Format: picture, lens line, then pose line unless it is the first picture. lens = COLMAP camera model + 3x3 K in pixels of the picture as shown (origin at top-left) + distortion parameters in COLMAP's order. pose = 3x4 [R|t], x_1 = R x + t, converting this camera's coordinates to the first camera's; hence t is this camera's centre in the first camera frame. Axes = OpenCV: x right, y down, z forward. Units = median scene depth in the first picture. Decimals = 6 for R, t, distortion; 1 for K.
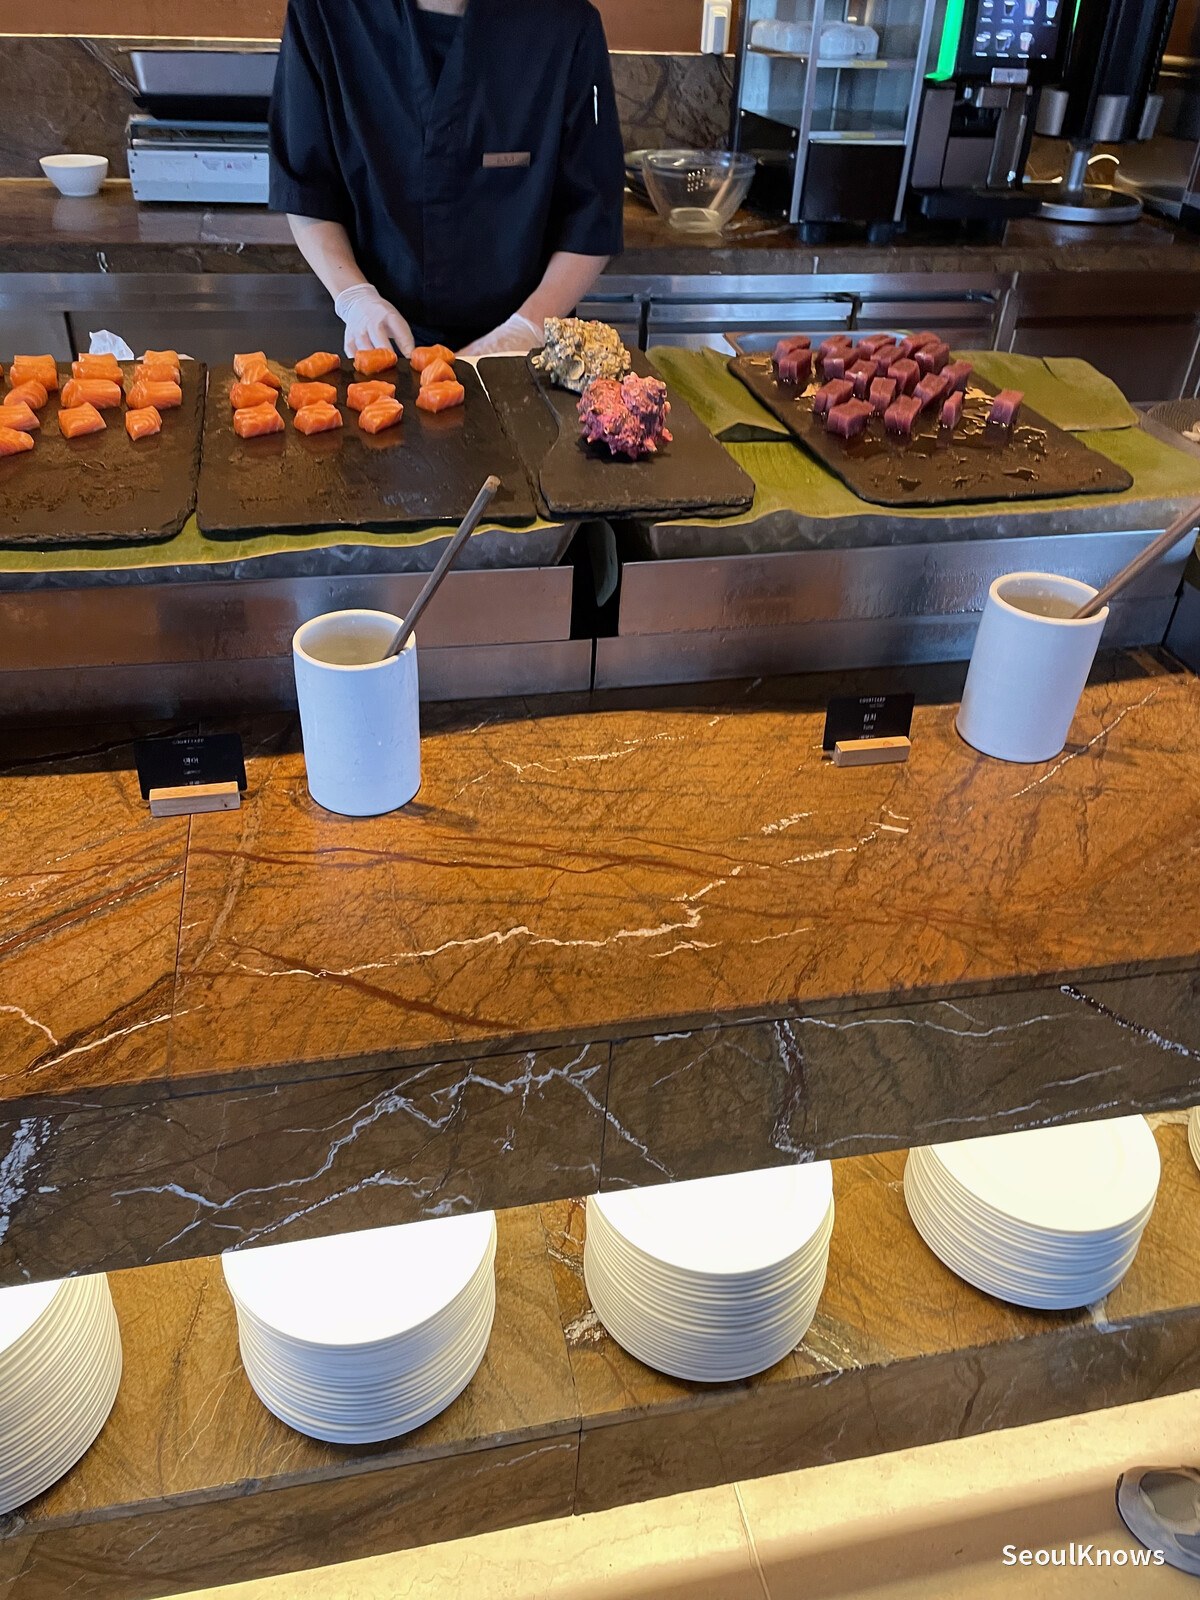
lens RADIAL K [[1181.5, 0, 595.7], [0, 1181.5, 779.9], [0, 0, 1]] dist [0.085393, -0.102880]
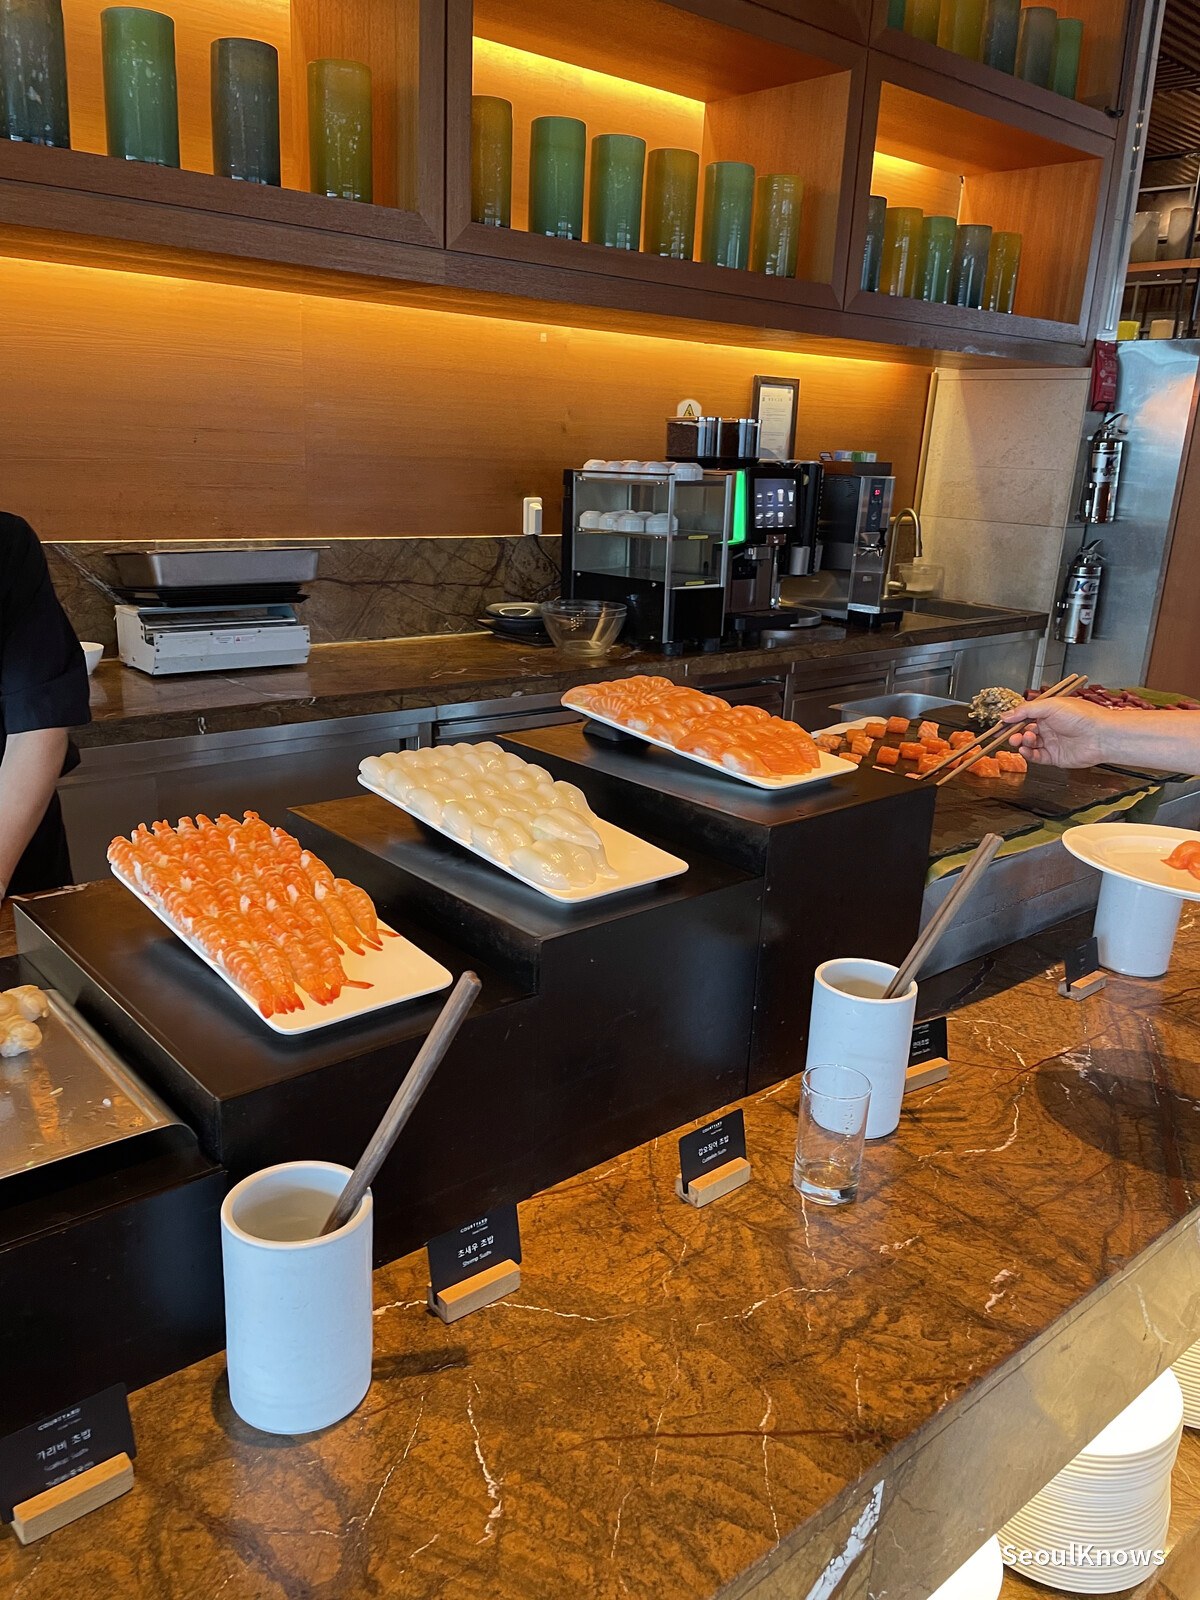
lens RADIAL K [[1181.5, 0, 595.7], [0, 1181.5, 779.9], [0, 0, 1]] dist [0.085393, -0.102880]
pose [[0.884365, -0.135982, 0.446550, -0.487308], [0.274396, 0.925337, -0.261644, -0.005141], [-0.377631, 0.353920, 0.855649, -0.031193]]
